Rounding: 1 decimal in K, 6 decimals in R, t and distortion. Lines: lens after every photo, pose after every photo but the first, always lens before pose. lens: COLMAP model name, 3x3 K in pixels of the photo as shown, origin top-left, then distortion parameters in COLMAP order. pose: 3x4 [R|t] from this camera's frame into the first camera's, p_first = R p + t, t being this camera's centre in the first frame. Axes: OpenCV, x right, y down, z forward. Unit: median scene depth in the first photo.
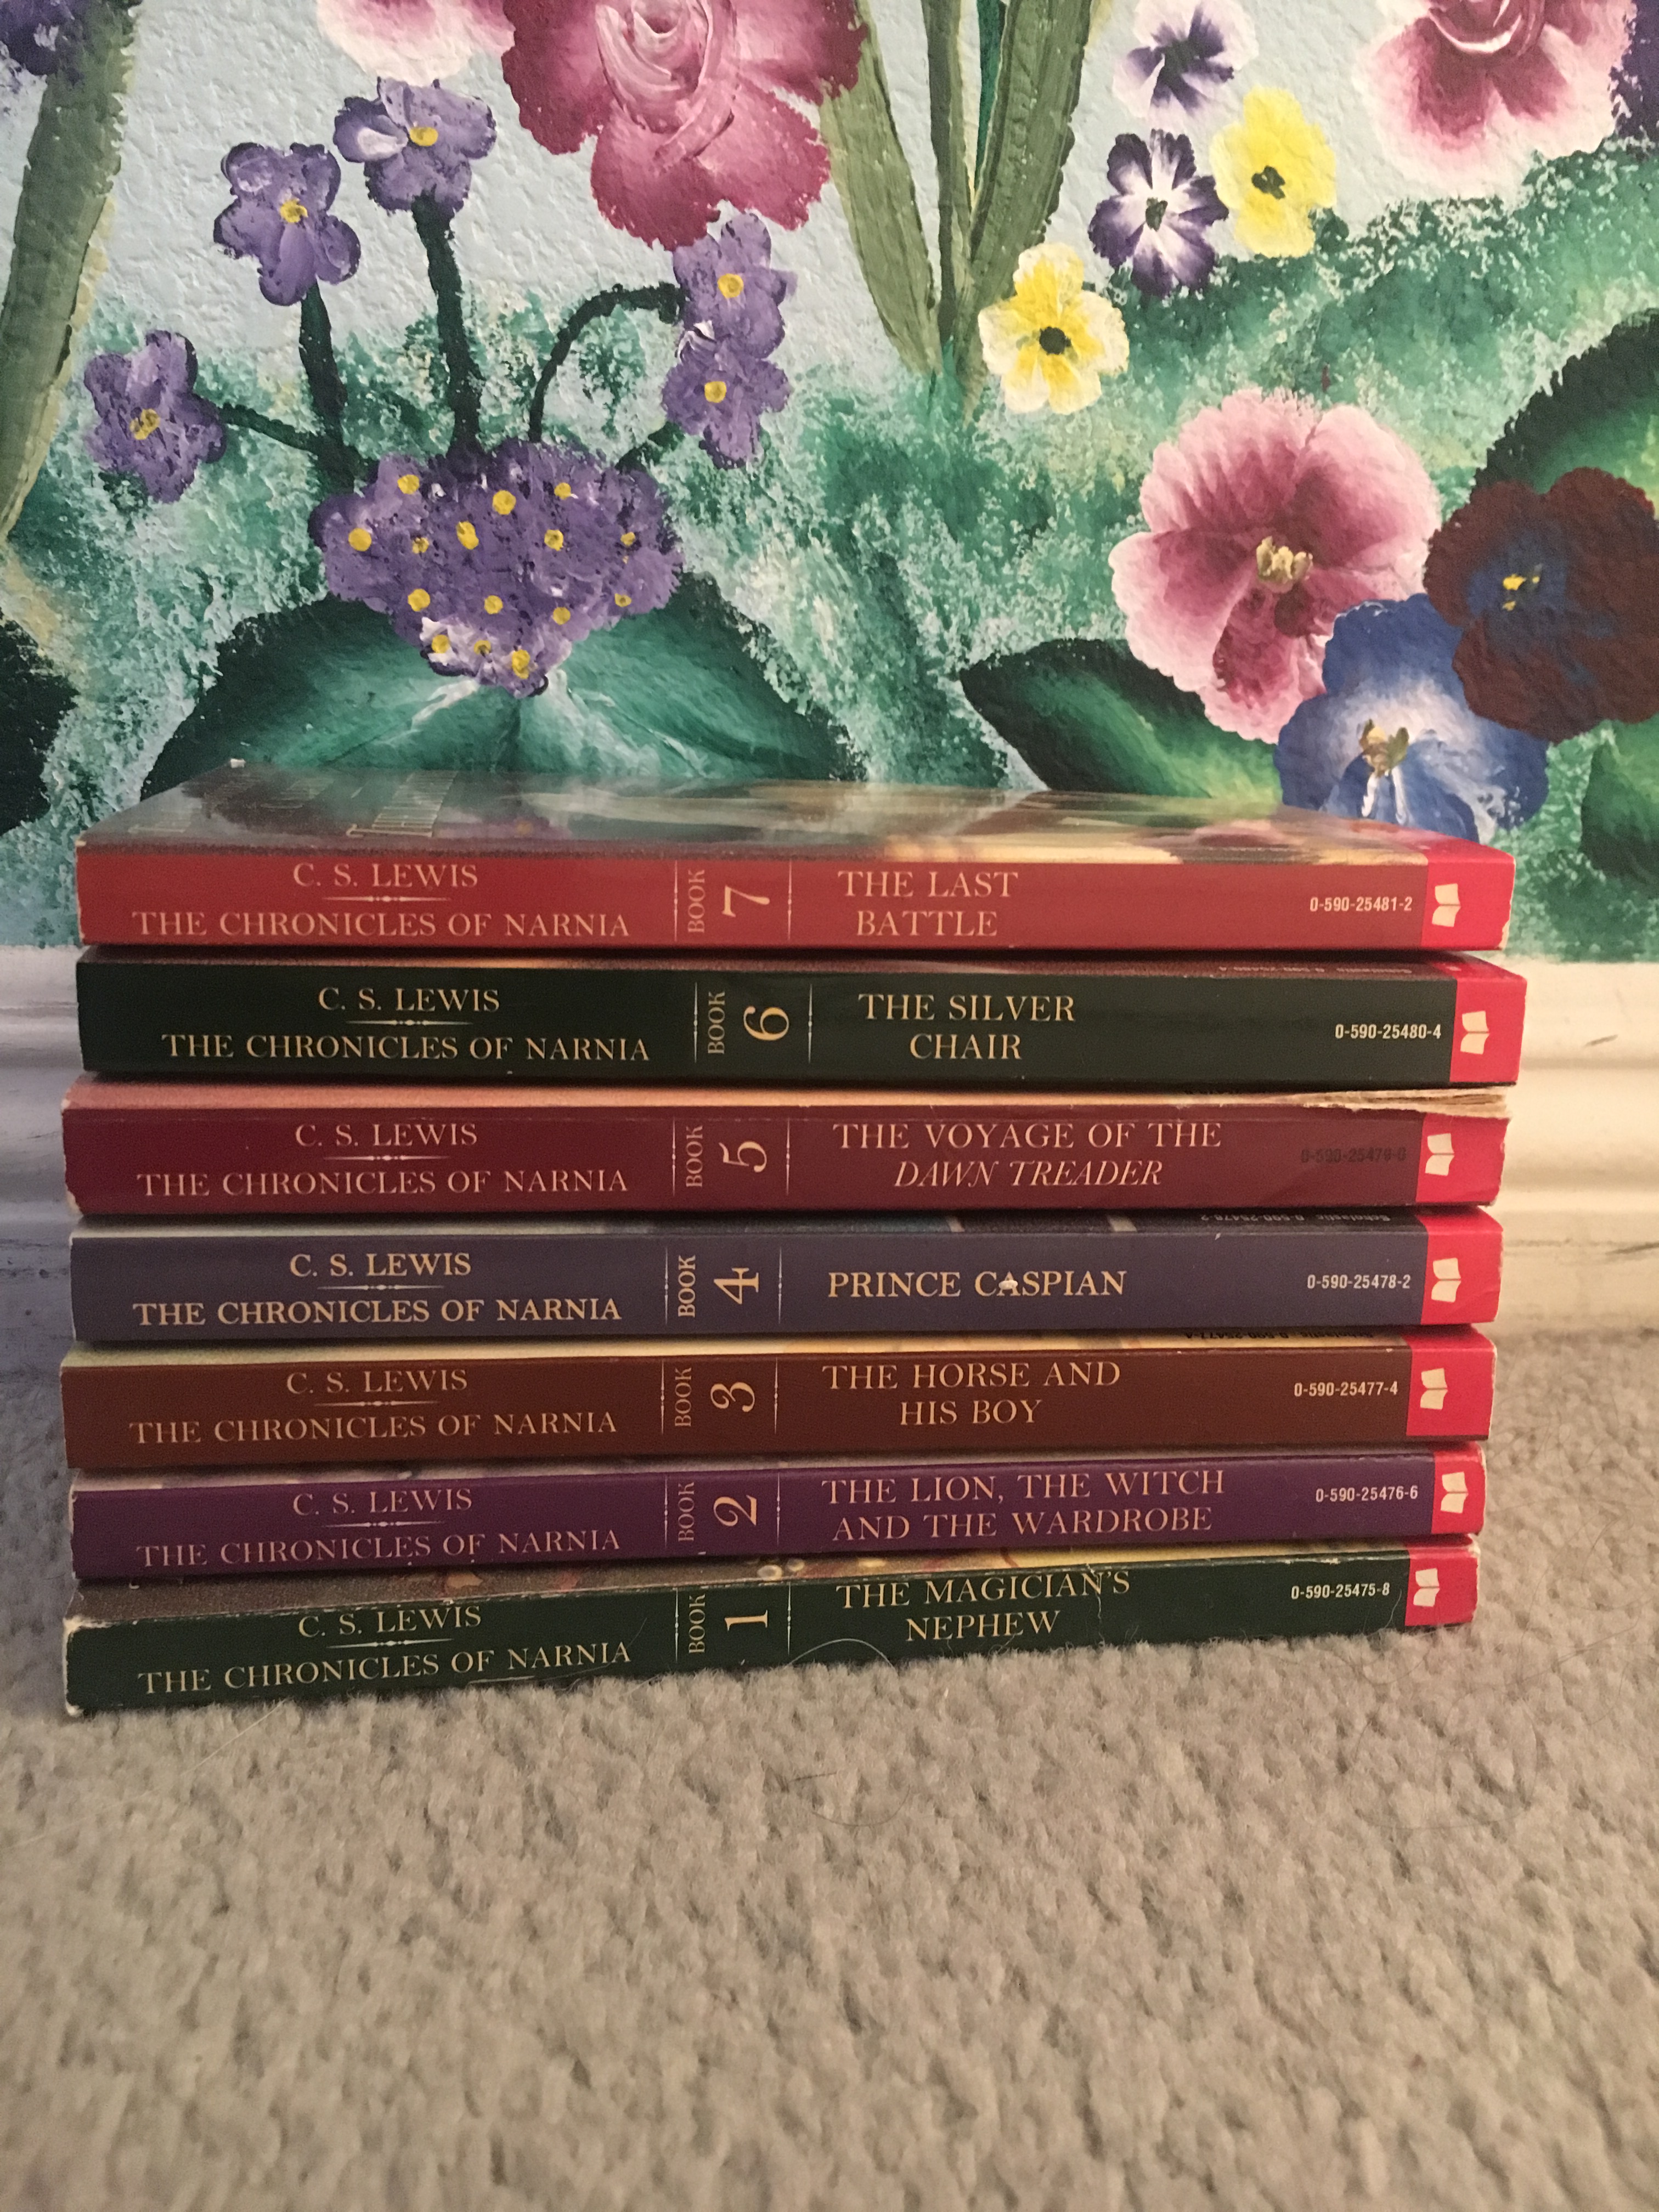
lens RADIAL K [[1909.2, 0, 829.5], [0, 1909.2, 1106.0], [0, 0, 1]] dist [0.069958, -0.117069]
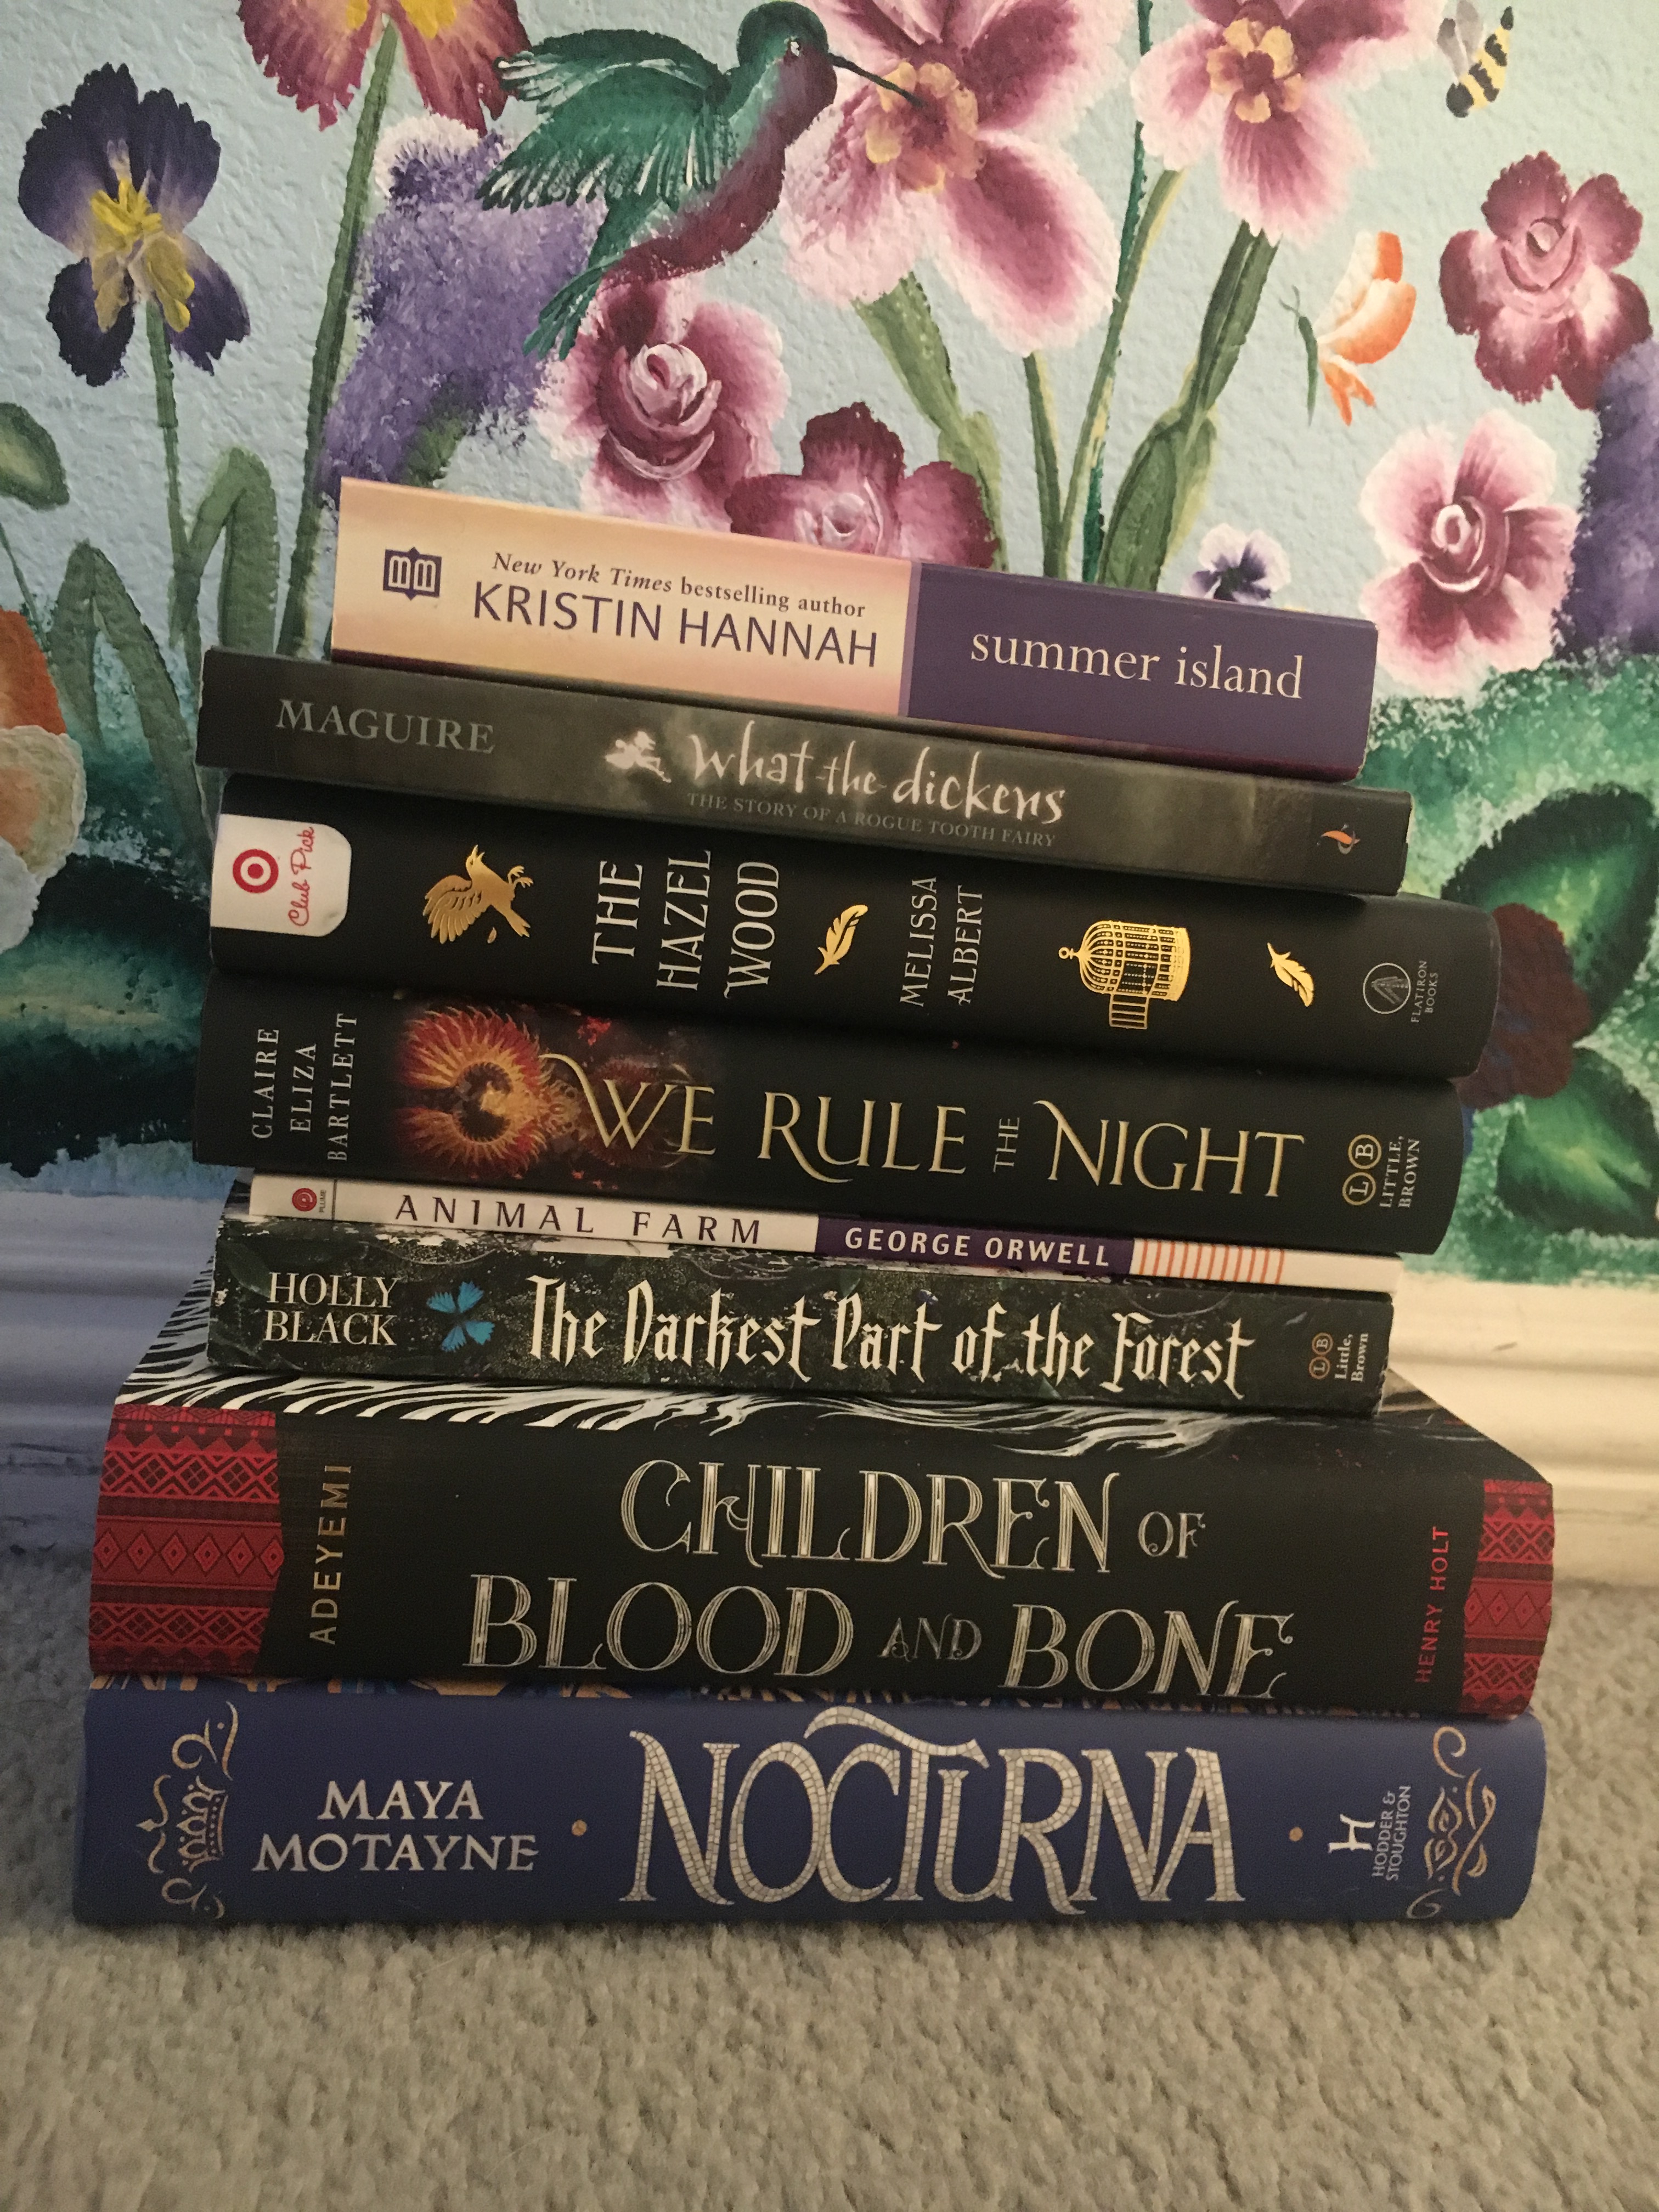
lens RADIAL K [[1909.2, 0, 829.5], [0, 1909.2, 1106.0], [0, 0, 1]] dist [0.069958, -0.117069]
pose [[0.993975, 0.069071, 0.085106, -0.173964], [-0.064044, 0.996115, -0.060449, -0.094644], [-0.088950, 0.054635, 0.994537, -0.245560]]
